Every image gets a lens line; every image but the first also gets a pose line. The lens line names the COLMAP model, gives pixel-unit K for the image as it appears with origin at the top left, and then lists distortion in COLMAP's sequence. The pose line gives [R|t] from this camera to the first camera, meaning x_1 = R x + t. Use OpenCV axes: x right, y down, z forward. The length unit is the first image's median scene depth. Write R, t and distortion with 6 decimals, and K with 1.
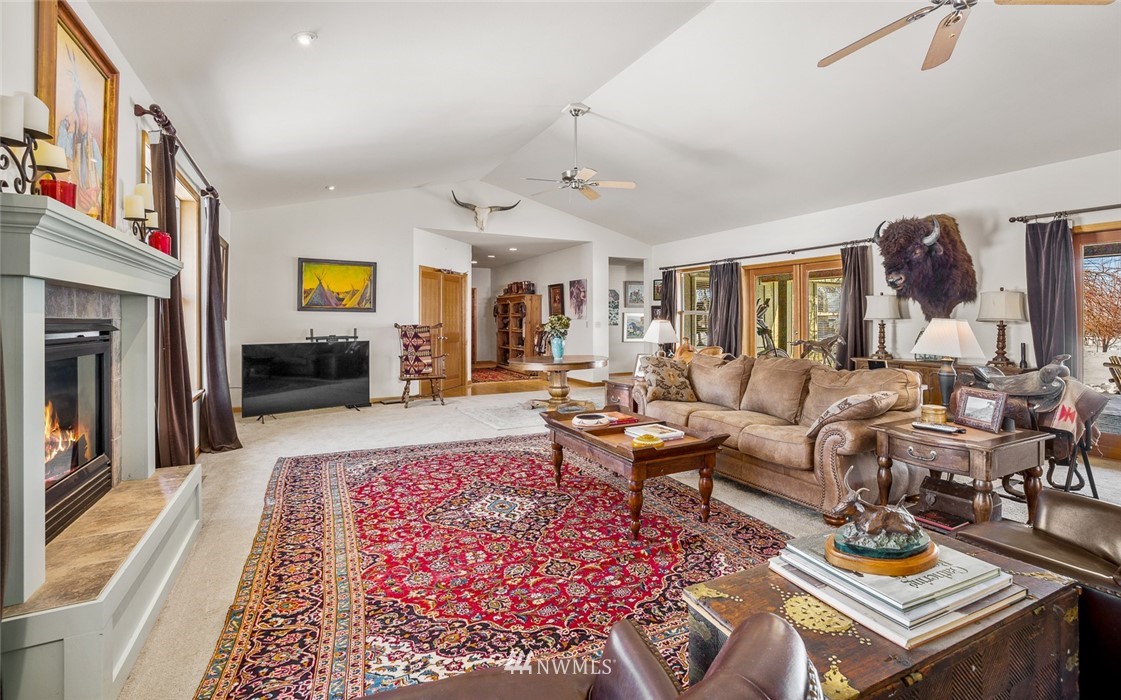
lens RADIAL K [[504.6, 0, 559.7], [0, 504.6, 320.6], [0, 0, 1]] dist [-0.023799, 0.002123]
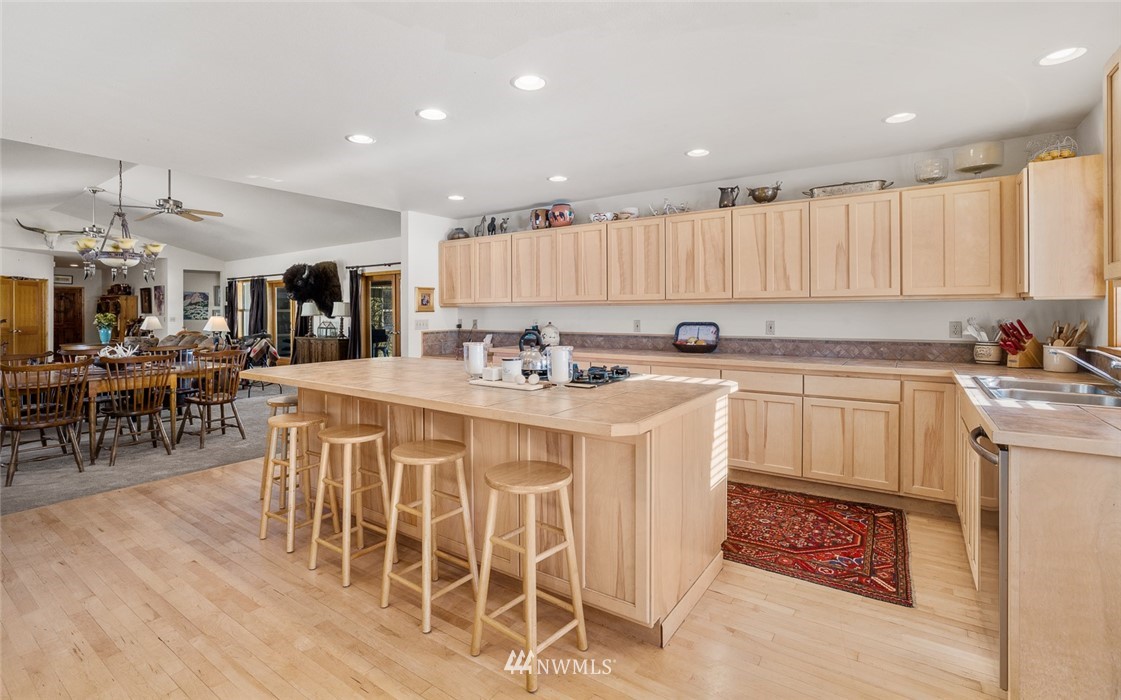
lens RADIAL K [[504.6, 0, 545.1], [0, 504.6, 311.2], [0, 0, 1]] dist [-0.023799, 0.002123]
pose [[0.886619, 0.000087, 0.462500, 0.941707], [0.003499, 0.999970, -0.006897, -0.003288], [-0.462487, 0.007734, 0.886592, -1.779841]]
